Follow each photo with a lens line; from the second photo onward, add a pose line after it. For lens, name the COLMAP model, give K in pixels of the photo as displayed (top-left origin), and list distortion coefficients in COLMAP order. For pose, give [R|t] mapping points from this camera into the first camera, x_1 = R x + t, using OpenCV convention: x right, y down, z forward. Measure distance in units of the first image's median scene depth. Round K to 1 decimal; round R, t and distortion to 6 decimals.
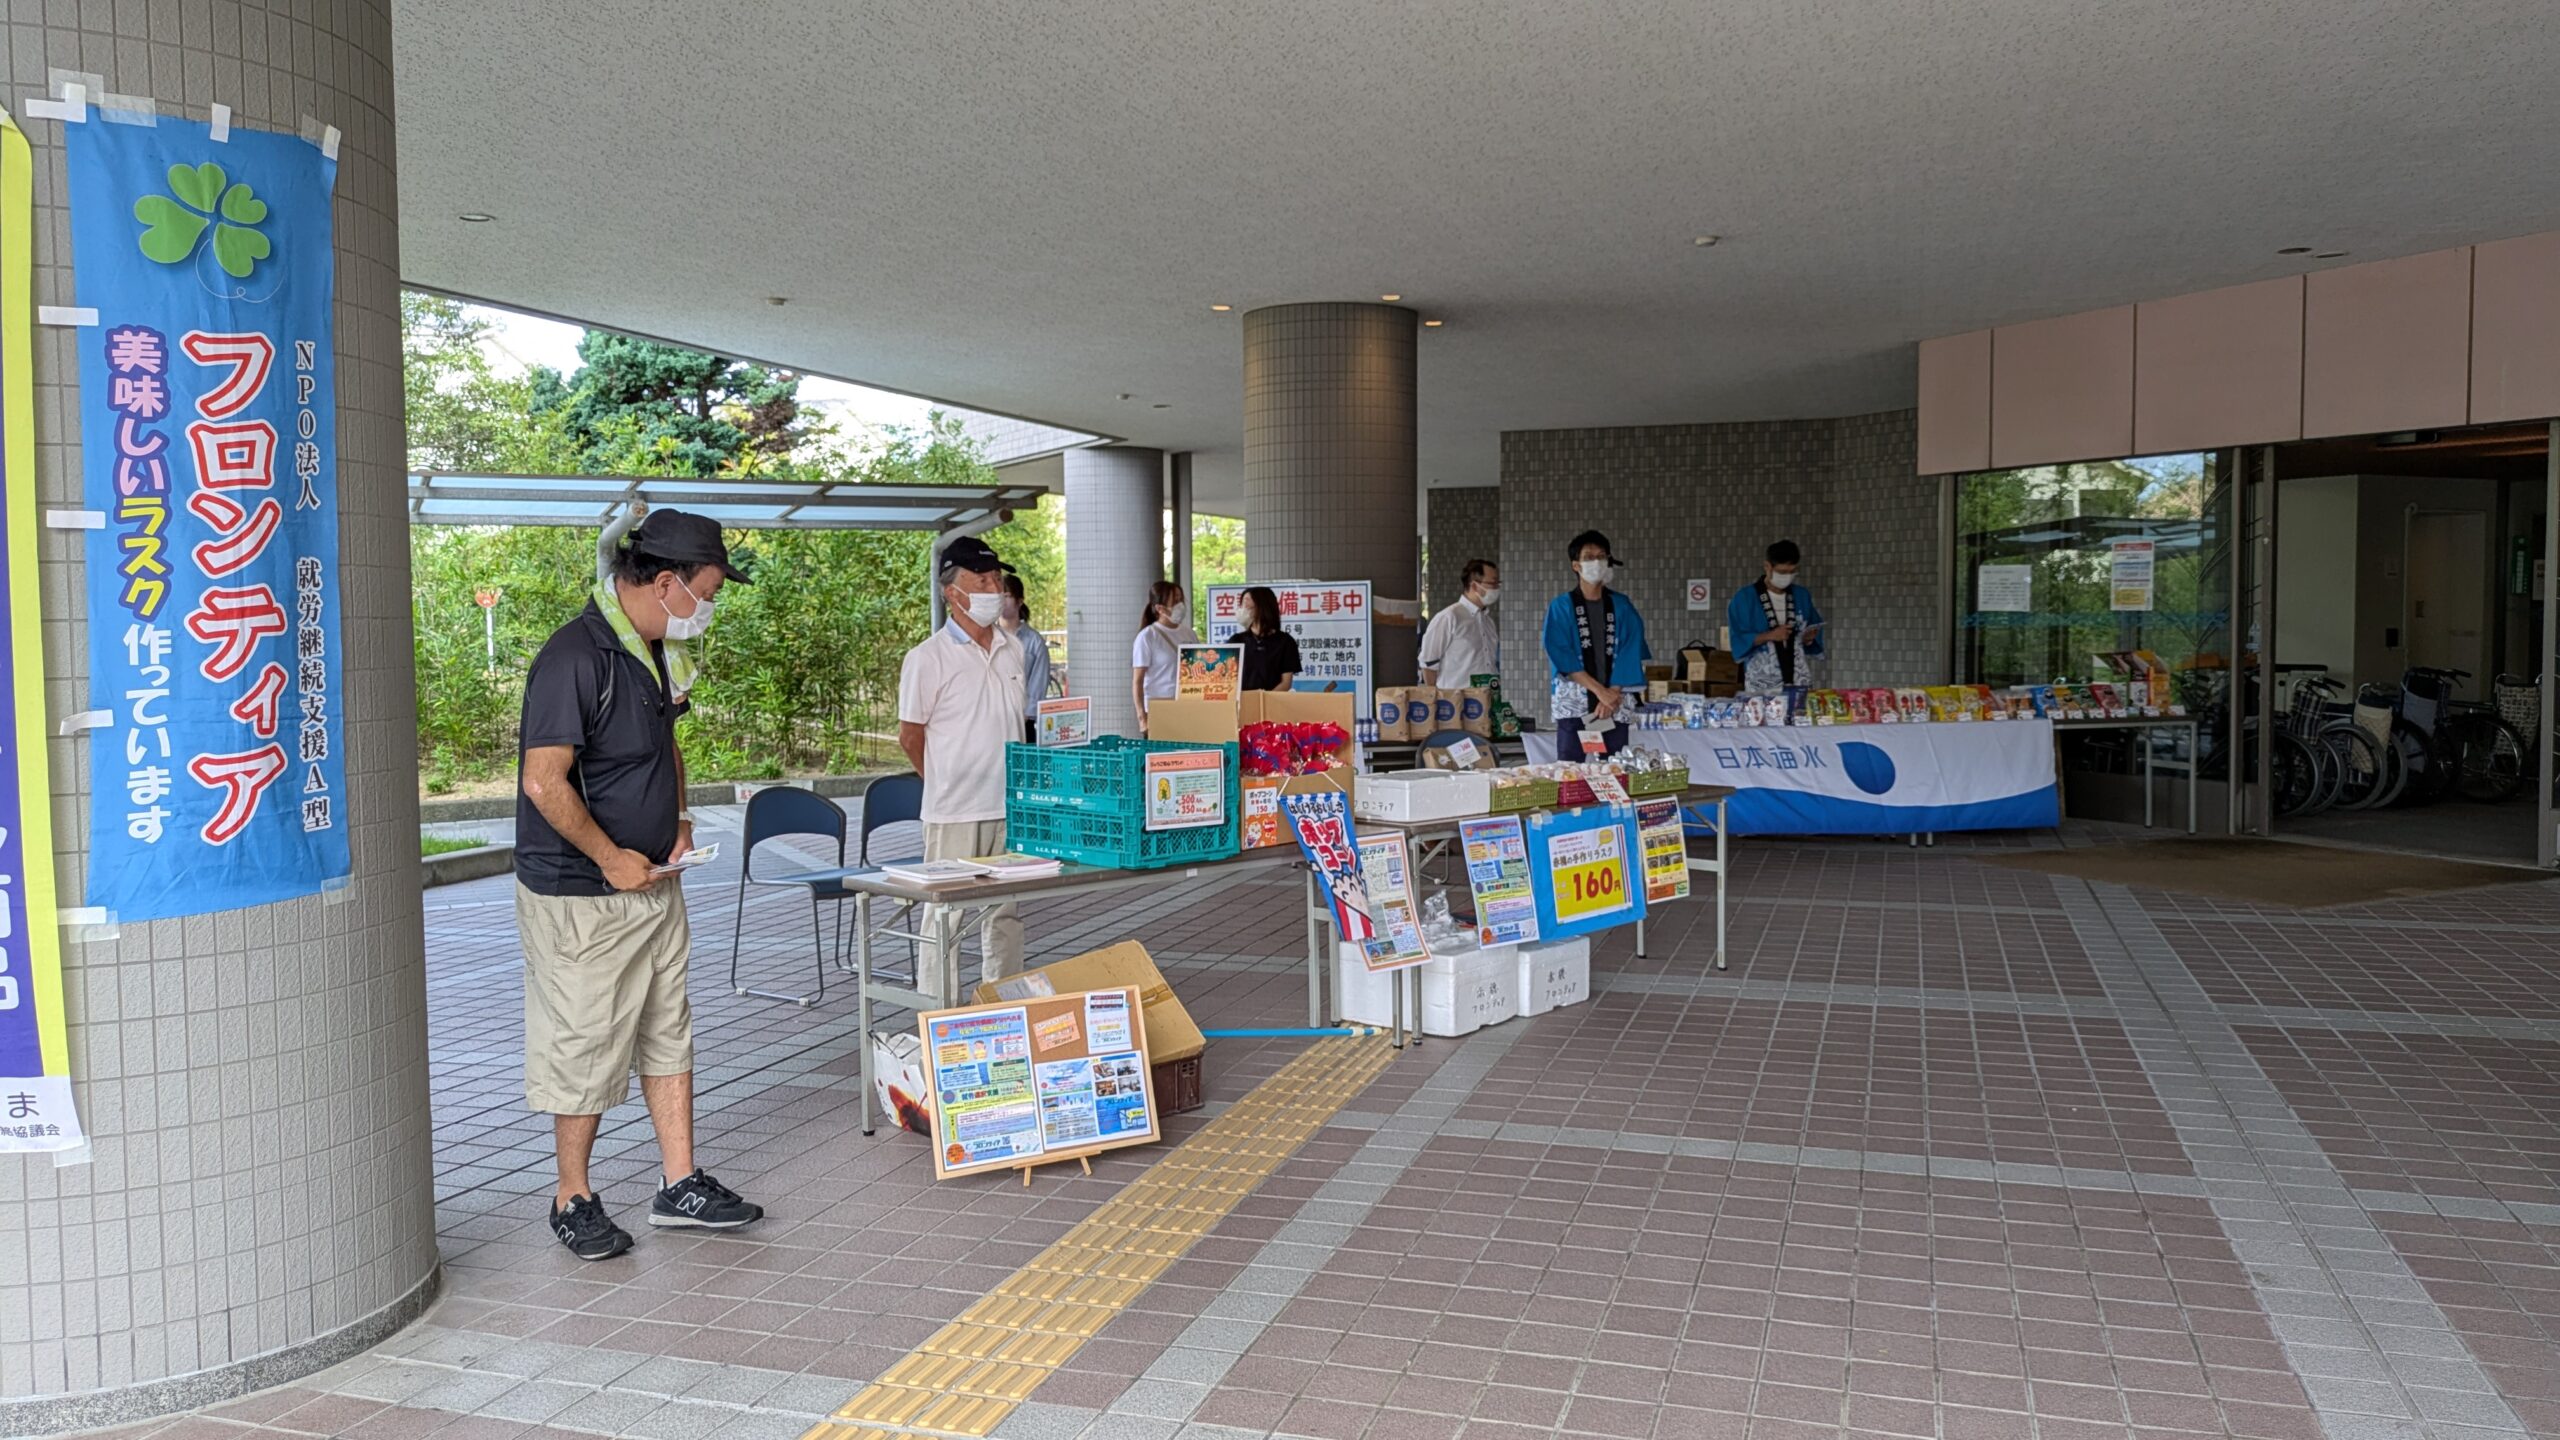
lens RADIAL K [[1855.4, 0, 1280.0], [0, 1855.4, 720.0], [0, 0, 1]] dist [-0.190339, -0.000232]
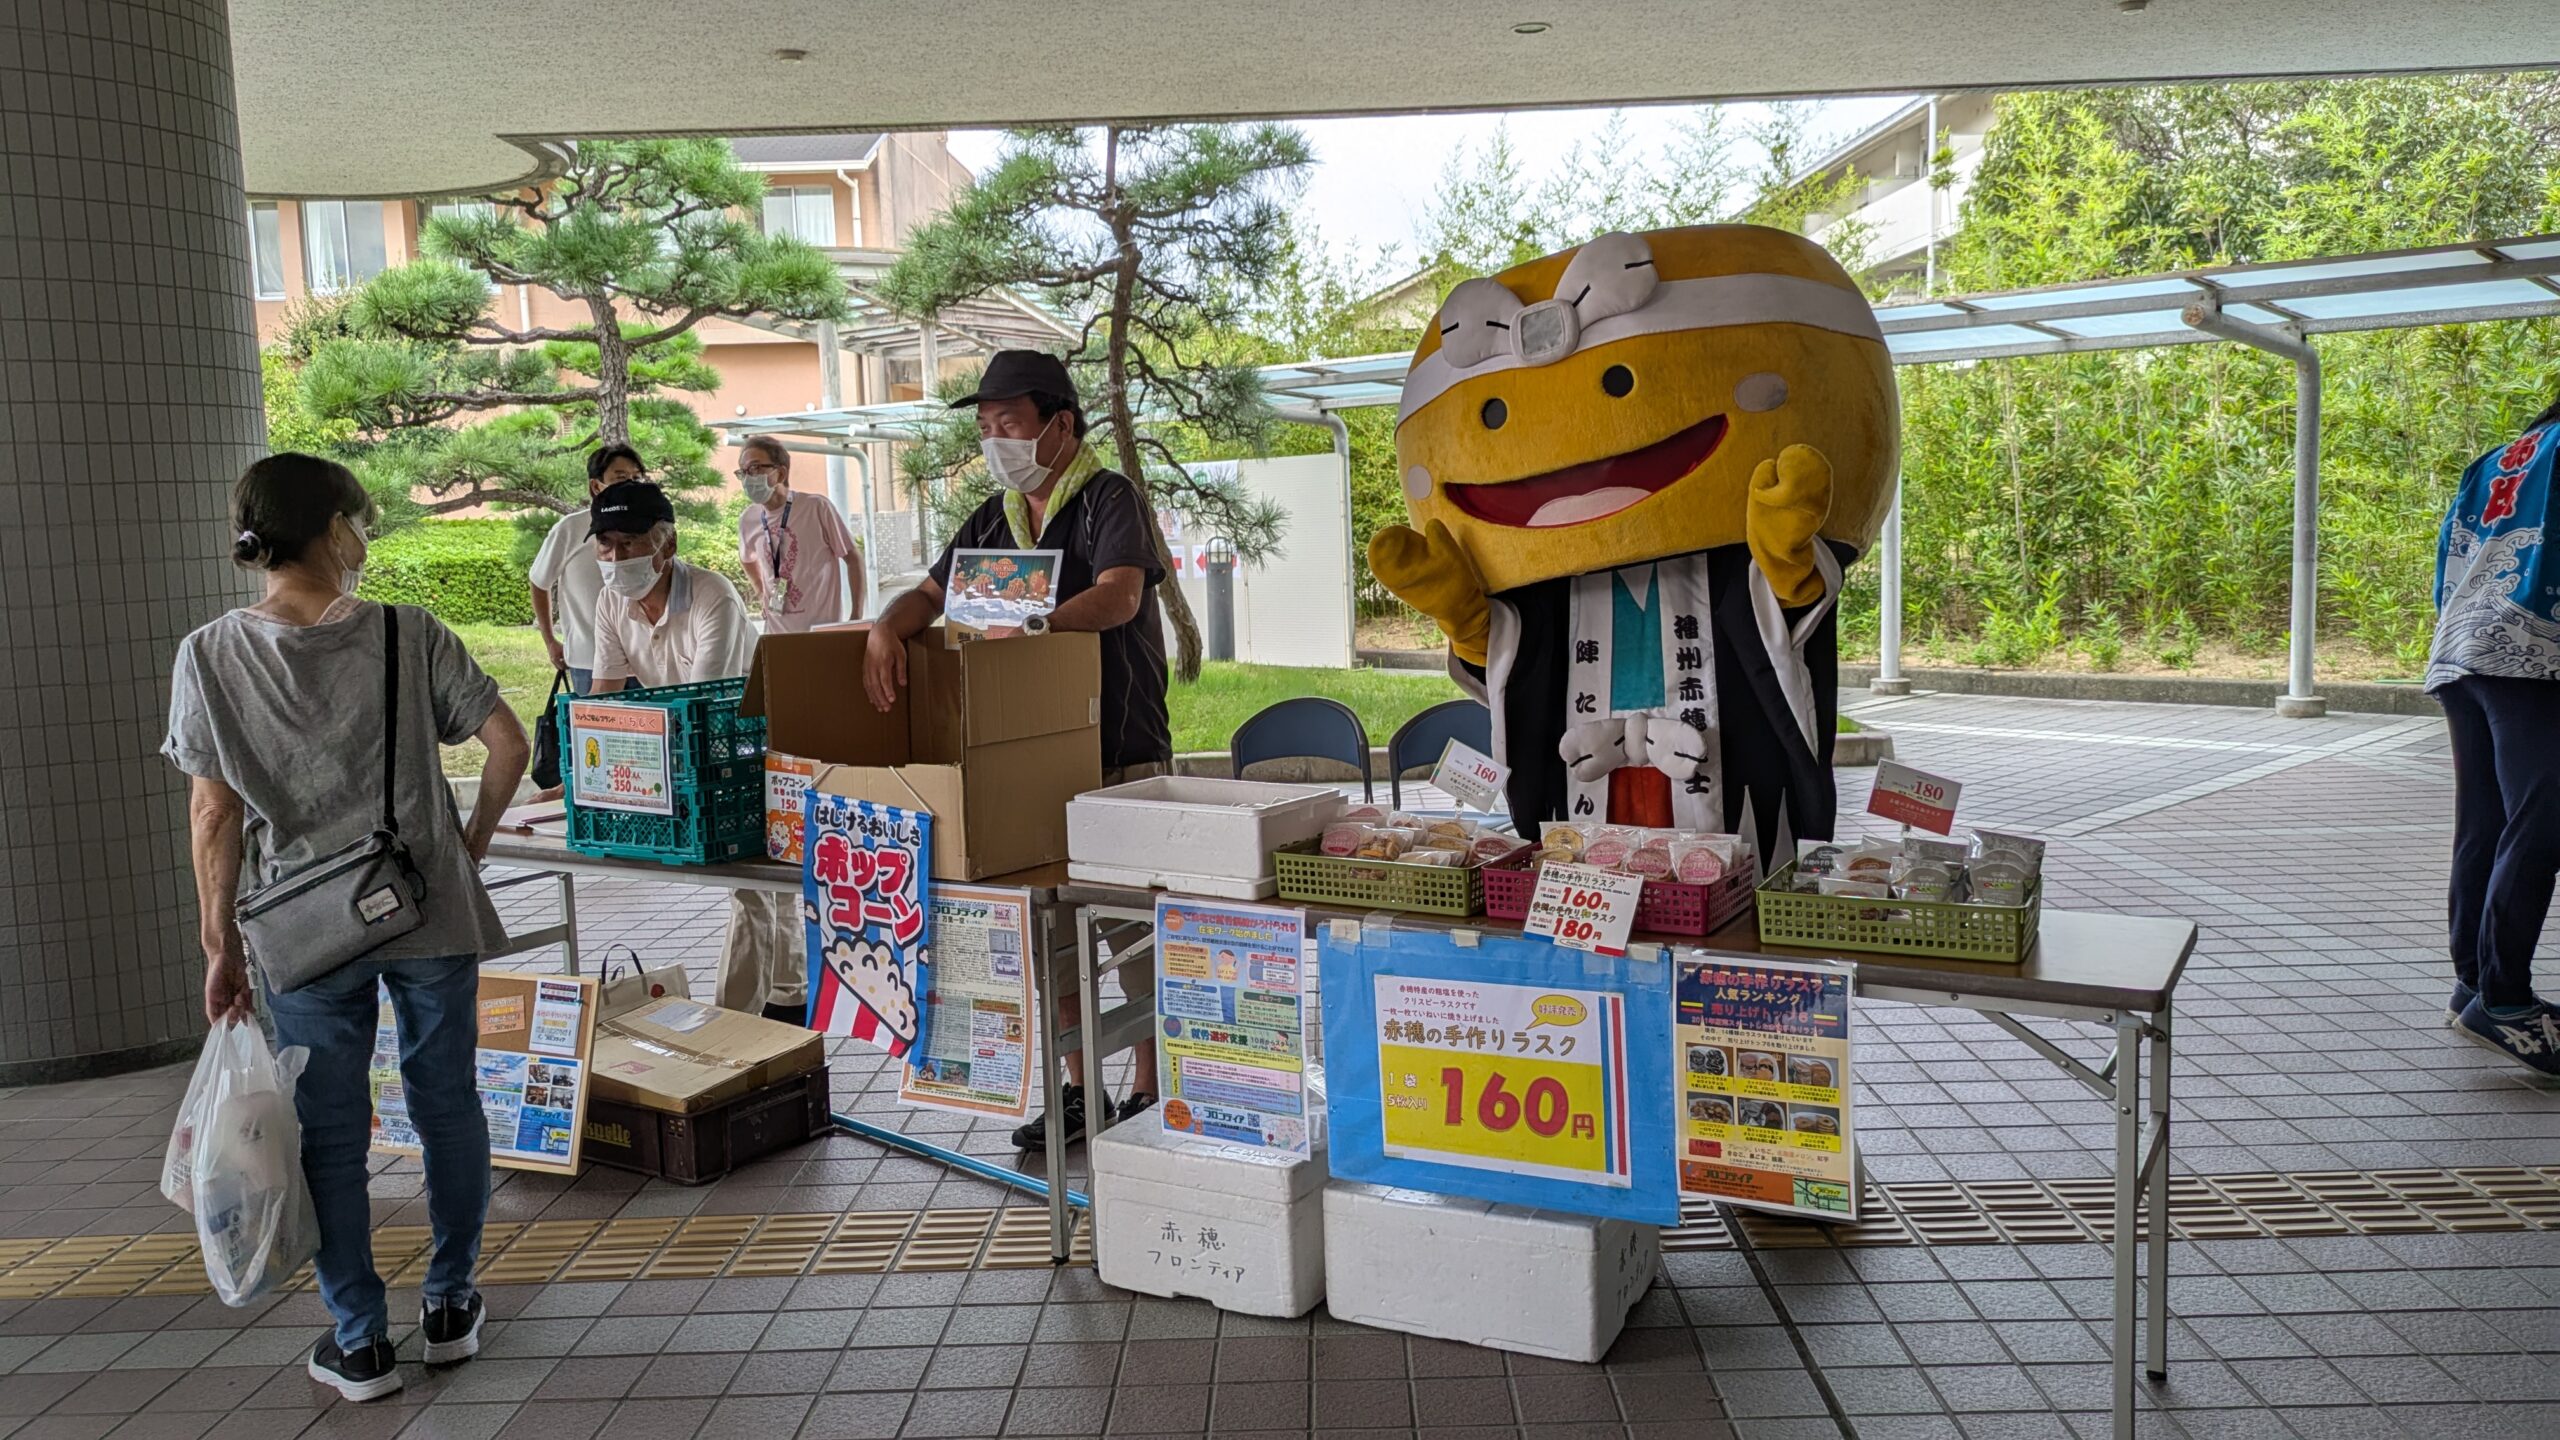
lens RADIAL K [[1855.4, 0, 1280.0], [0, 1855.4, 720.0], [0, 0, 1]] dist [-0.190339, -0.000232]
pose [[0.298836, 0.128153, -0.945661, 0.598556], [-0.022006, 0.991604, 0.127425, -0.064013], [0.954051, -0.017269, 0.299147, 0.856462]]
